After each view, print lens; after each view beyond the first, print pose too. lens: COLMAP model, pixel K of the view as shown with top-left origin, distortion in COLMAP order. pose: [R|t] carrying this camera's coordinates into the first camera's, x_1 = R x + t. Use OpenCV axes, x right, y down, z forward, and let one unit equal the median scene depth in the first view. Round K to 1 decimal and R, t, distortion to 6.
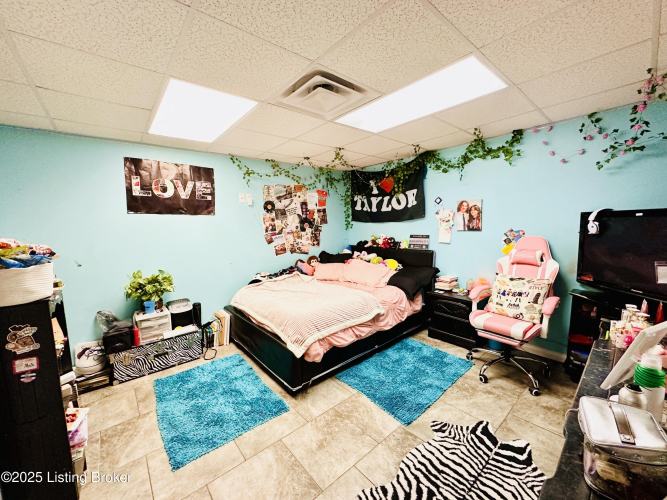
lens RADIAL K [[266.0, 0, 336.7], [0, 266.0, 248.6], [0, 0, 1]] dist [-0.001213, -0.000076]
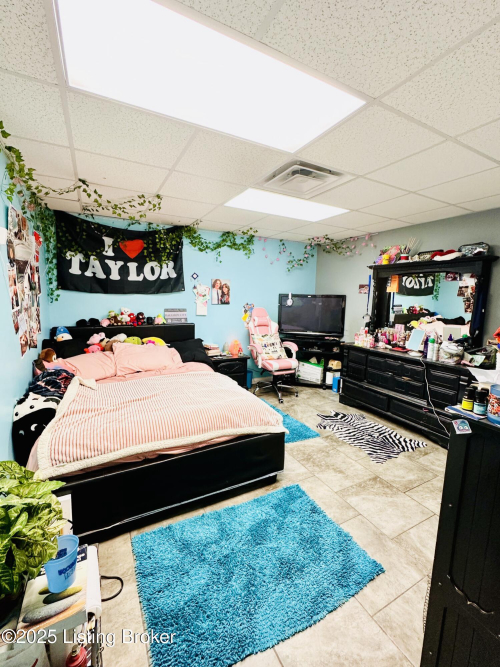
lens RADIAL K [[286.2, 0, 251.4], [0, 286.2, 331.7], [0, 0, 1]] dist [-0.003520, -0.000698]
pose [[0.216297, -0.090715, 0.972104, -0.757498], [0.070875, 0.994506, 0.077036, -0.032730], [-0.973752, 0.052235, 0.221538, 0.573218]]
